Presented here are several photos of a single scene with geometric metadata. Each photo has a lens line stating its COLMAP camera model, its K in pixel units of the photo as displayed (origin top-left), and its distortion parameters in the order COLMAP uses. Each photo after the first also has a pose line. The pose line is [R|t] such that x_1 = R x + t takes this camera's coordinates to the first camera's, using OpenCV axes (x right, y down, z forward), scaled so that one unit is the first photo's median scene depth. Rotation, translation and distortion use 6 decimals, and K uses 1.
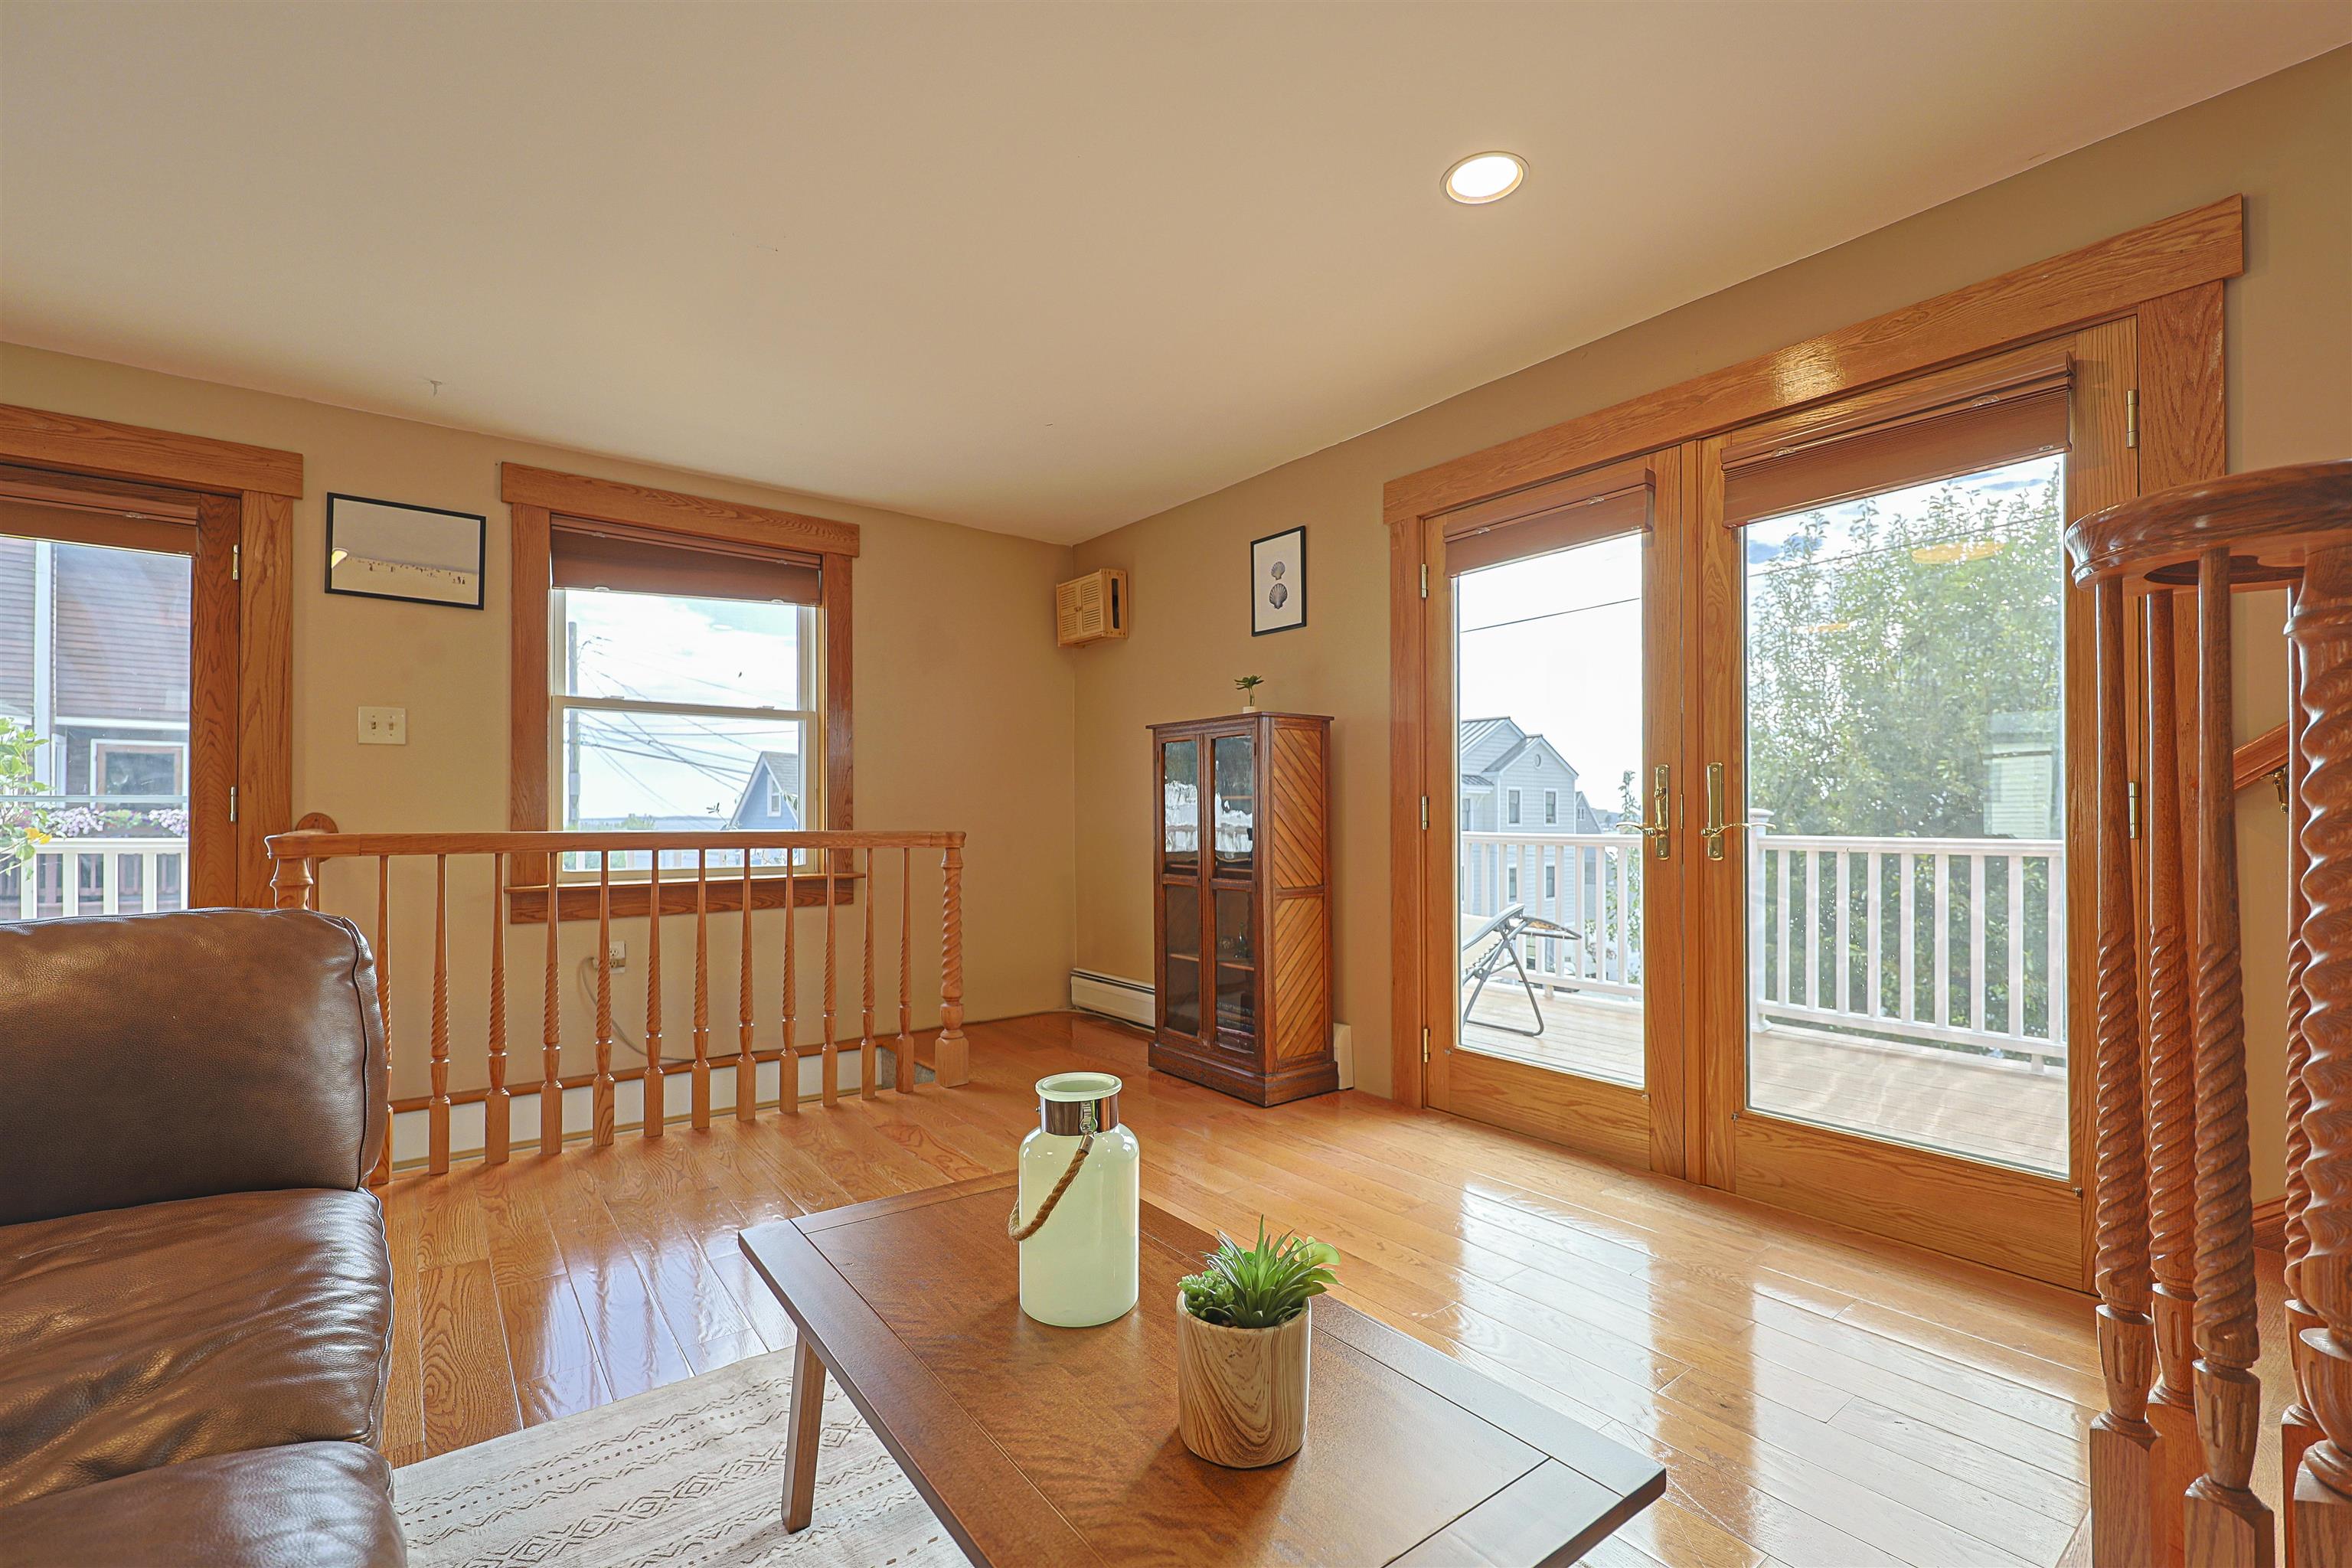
lens RADIAL K [[1001.2, 0, 1172.6], [0, 1001.2, 790.6], [0, 0, 1]] dist [0.001063, -0.000431]
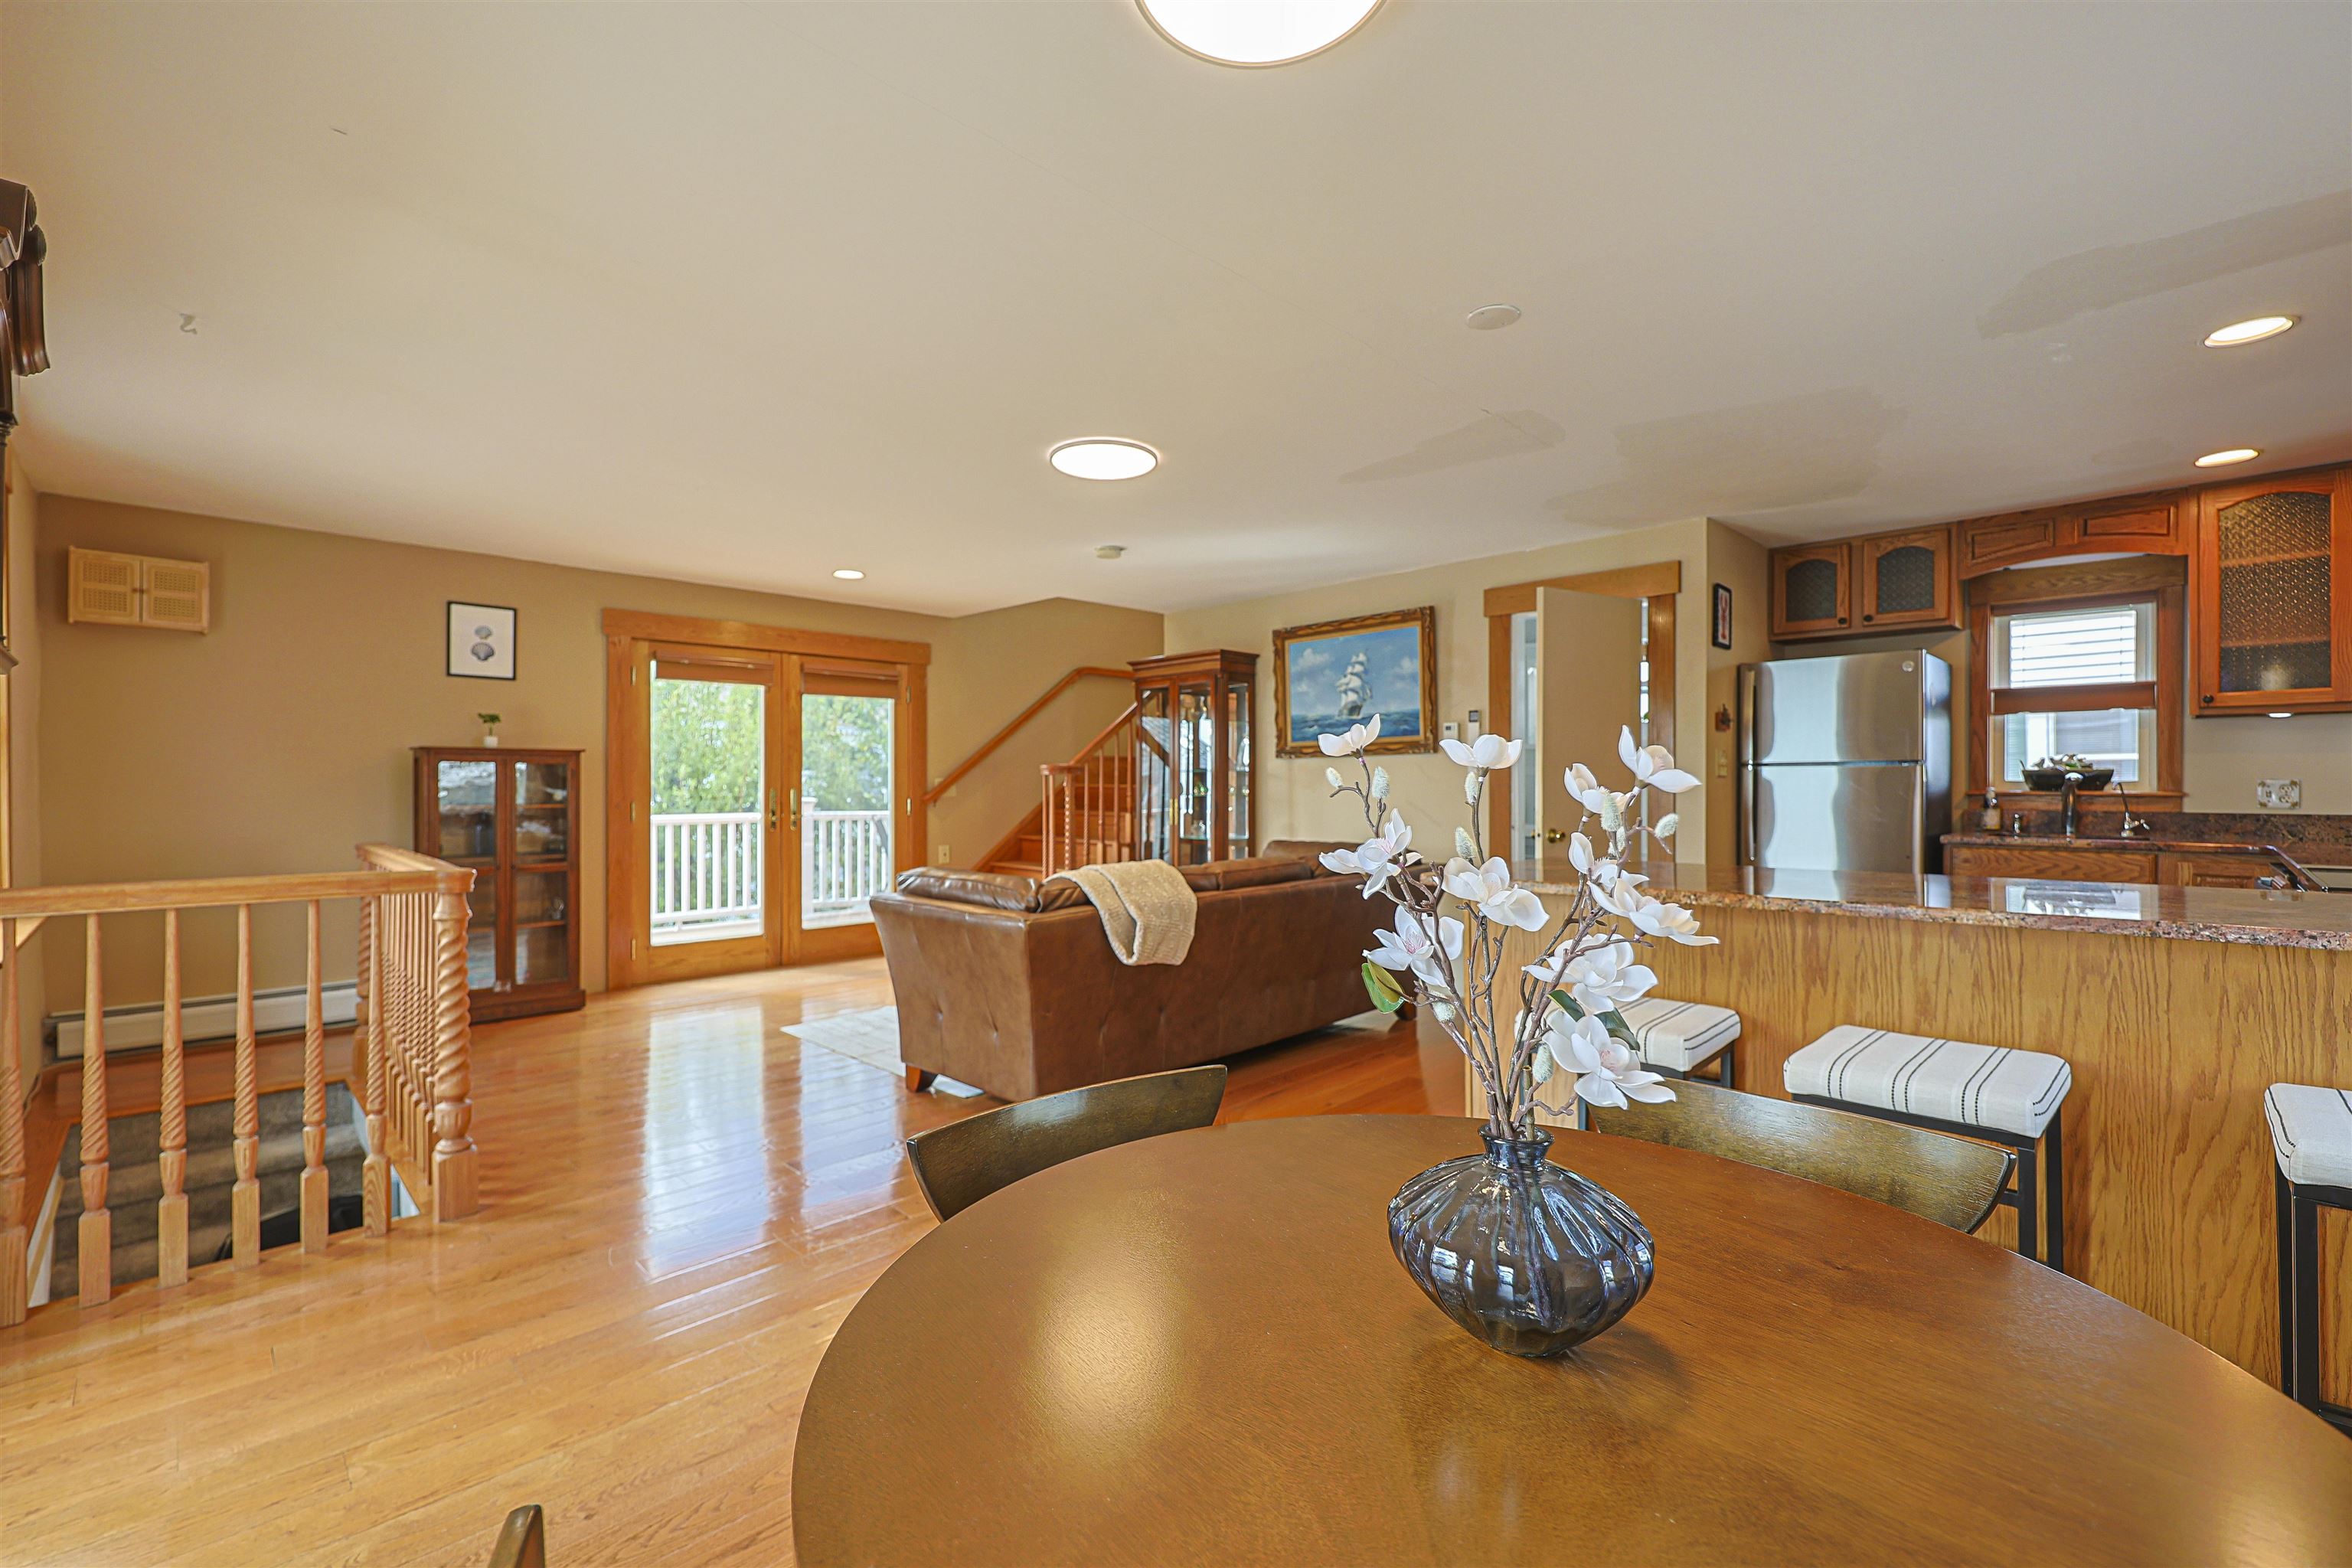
lens RADIAL K [[1015.2, 0, 1167.3], [0, 1015.2, 779.1], [0, 0, 1]] dist [-0.014245, -0.000064]
pose [[-0.107344, -0.008663, 0.994184, -1.576827], [-0.034511, 0.999392, 0.004982, -0.077196], [-0.993623, -0.033775, -0.107578, 0.288789]]
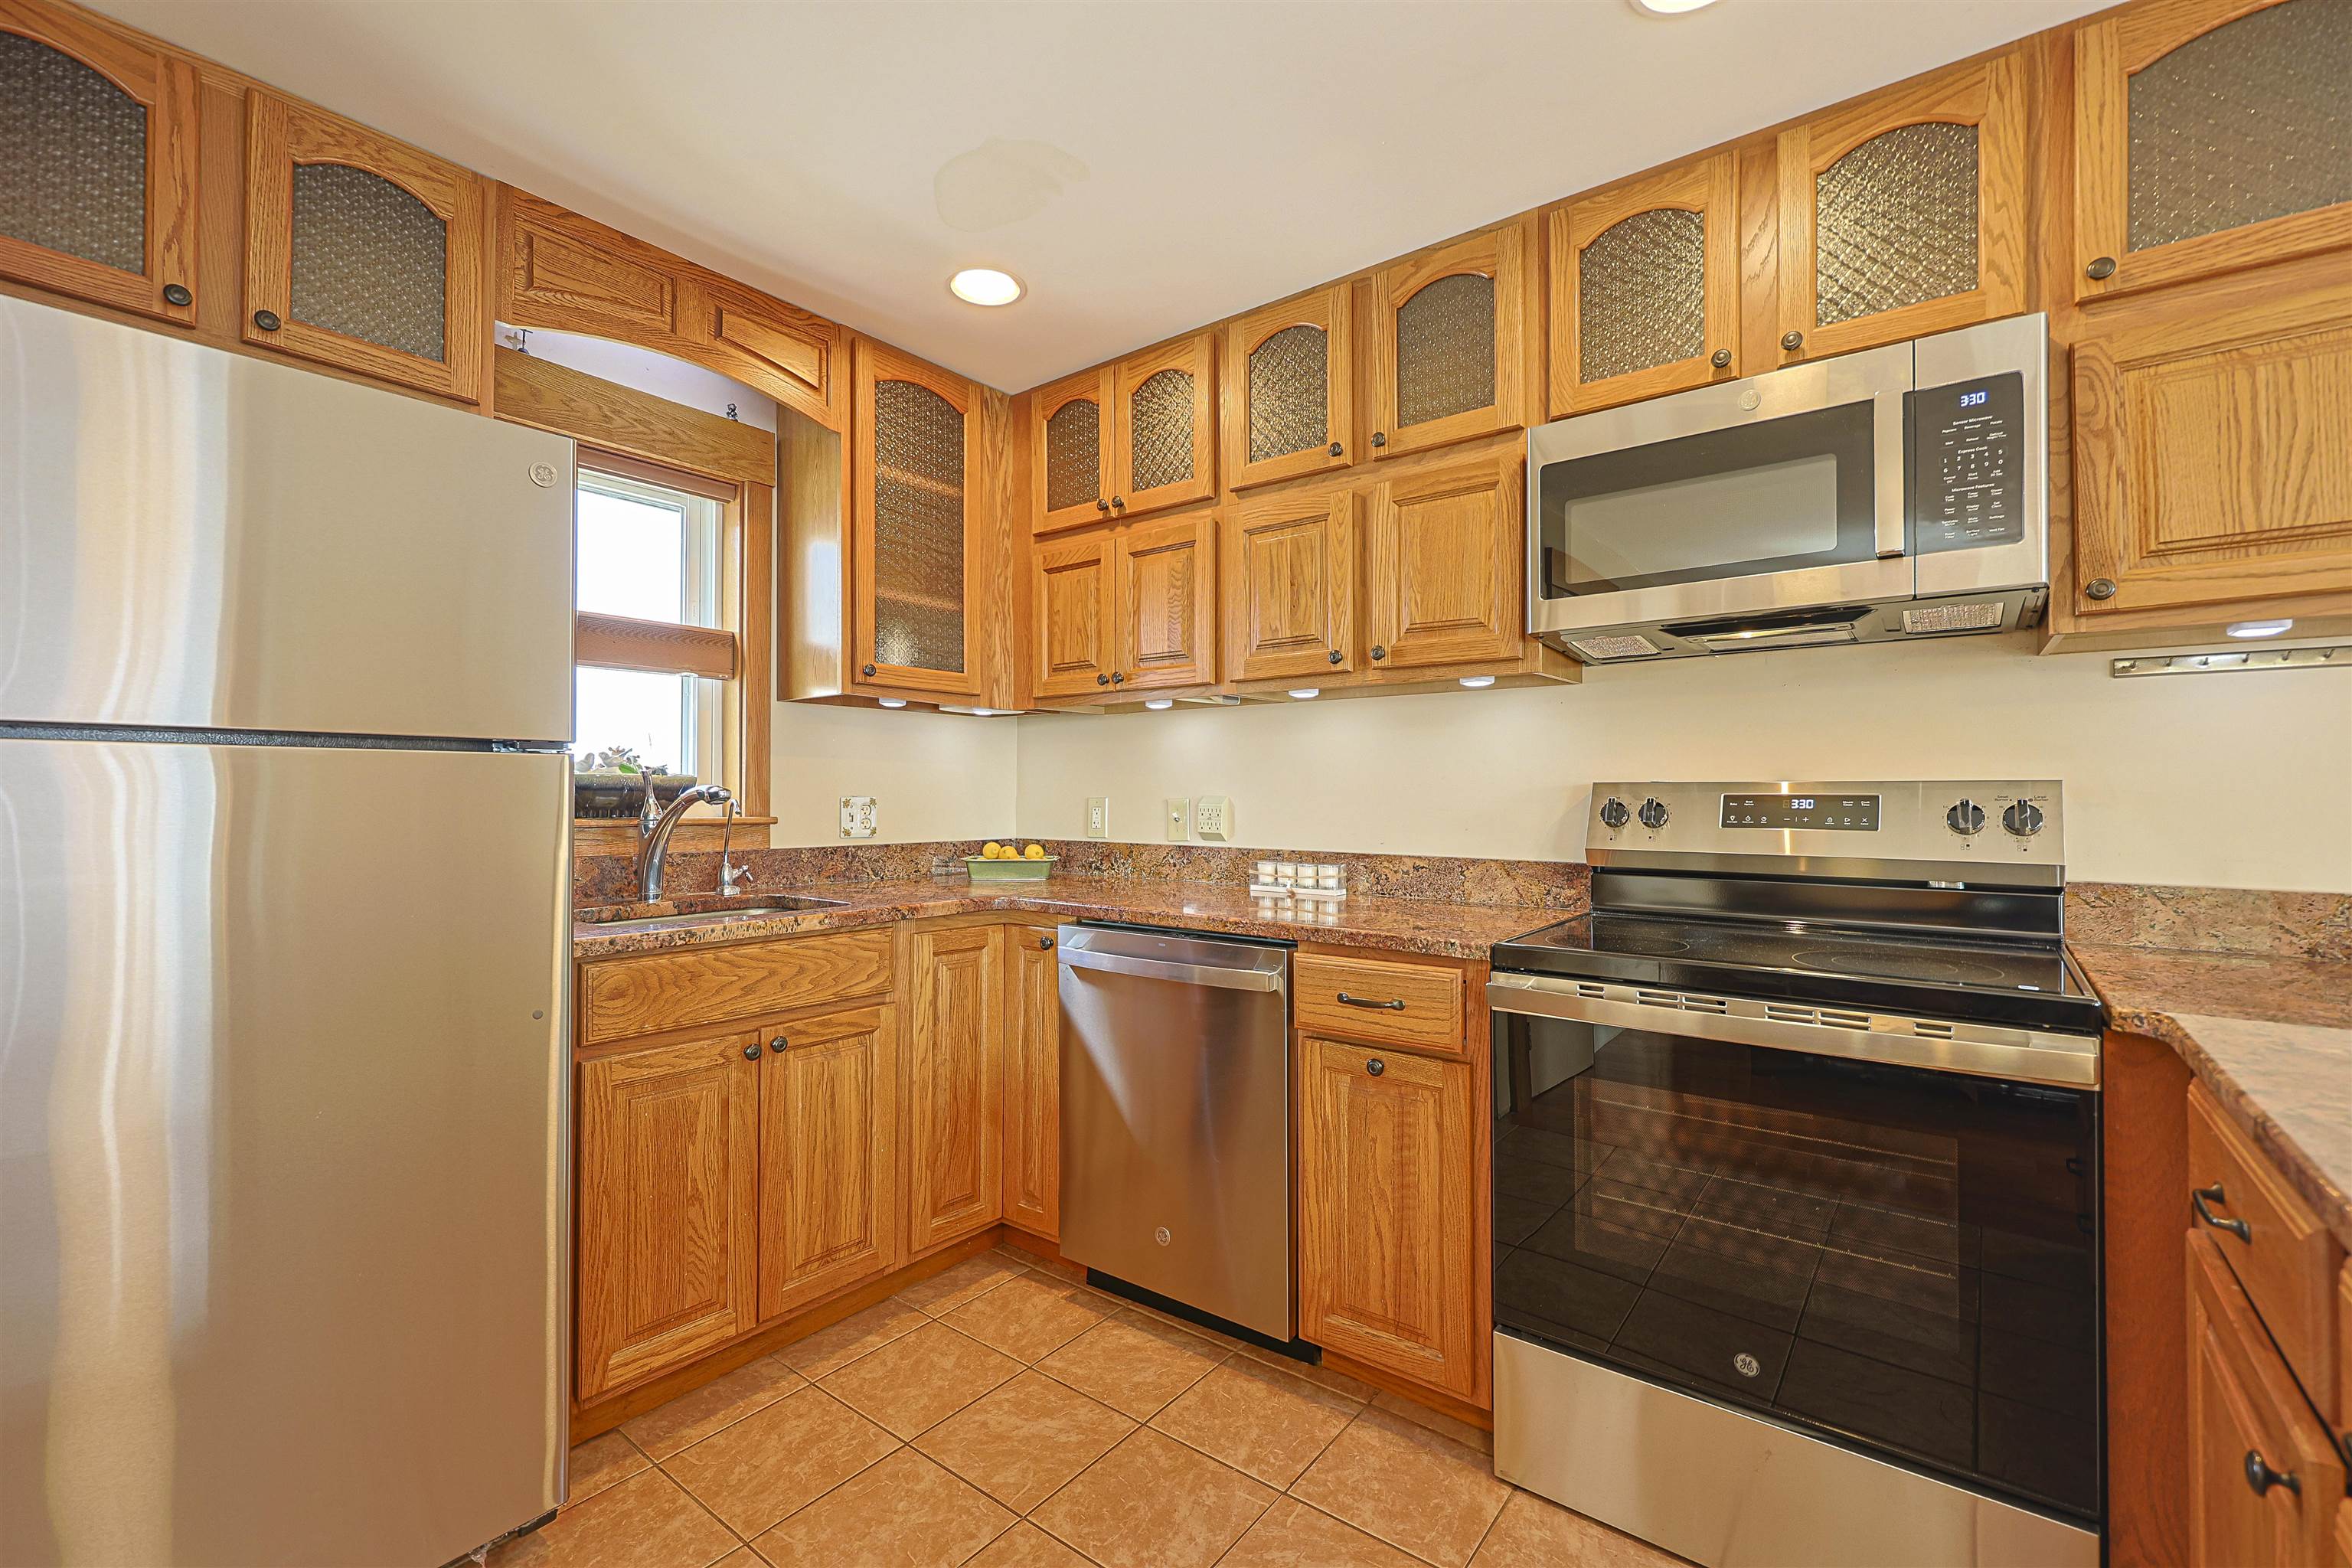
lens RADIAL K [[1001.2, 0, 1172.6], [0, 1001.2, 790.6], [0, 0, 1]] dist [0.001063, -0.000431]
pose [[-0.970215, -0.012852, -0.241906, -0.571878], [-0.002316, 0.999038, -0.043785, -0.085035], [0.242236, -0.041920, -0.969311, -0.279485]]
